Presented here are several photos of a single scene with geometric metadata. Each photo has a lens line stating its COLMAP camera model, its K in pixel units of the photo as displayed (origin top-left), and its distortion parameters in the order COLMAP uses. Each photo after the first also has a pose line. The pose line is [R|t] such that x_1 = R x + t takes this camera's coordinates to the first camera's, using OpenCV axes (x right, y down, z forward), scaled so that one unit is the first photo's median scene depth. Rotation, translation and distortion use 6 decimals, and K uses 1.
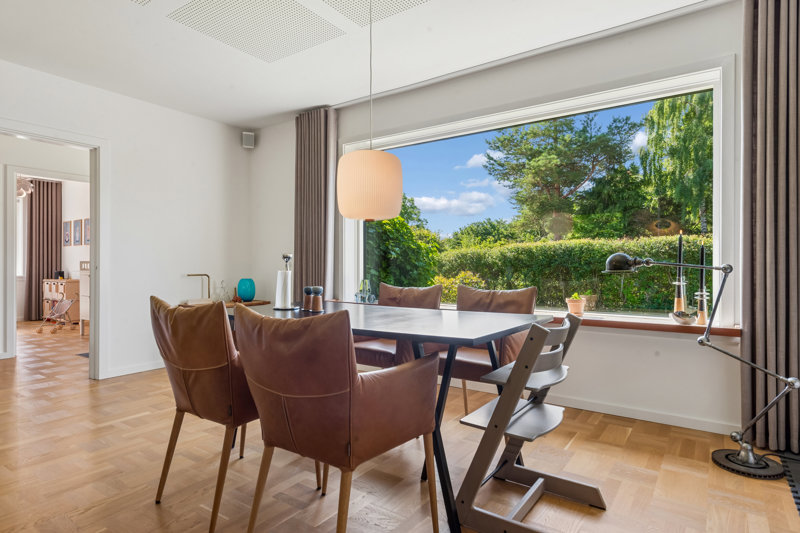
lens RADIAL K [[461.7, 0, 400.0], [0, 461.7, 266.5], [0, 0, 1]] dist [-0.002835, -0.000492]
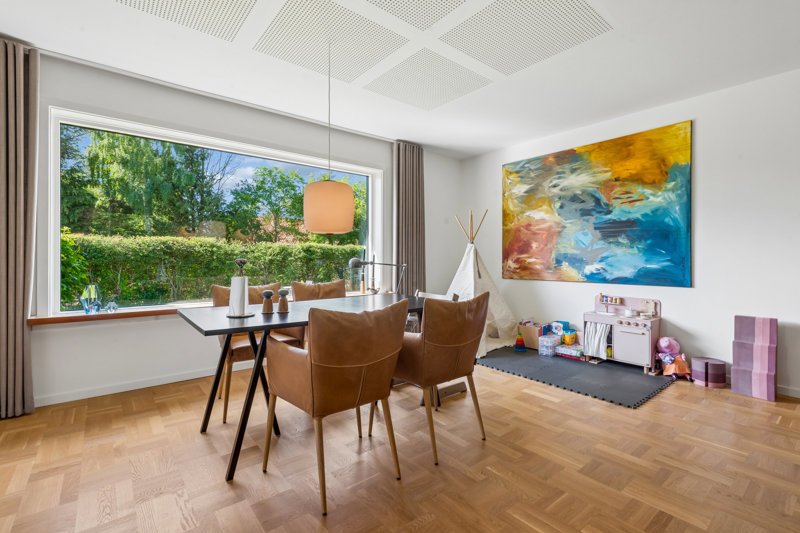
lens RADIAL K [[375.6, 0, 403.2], [0, 375.6, 263.2], [0, 0, 1]] dist [0.000016, -0.000613]
pose [[0.294909, -0.012264, 0.955447, -0.099488], [0.002943, 0.999925, 0.011926, -0.002694], [-0.955521, -0.000705, 0.294923, 0.050848]]
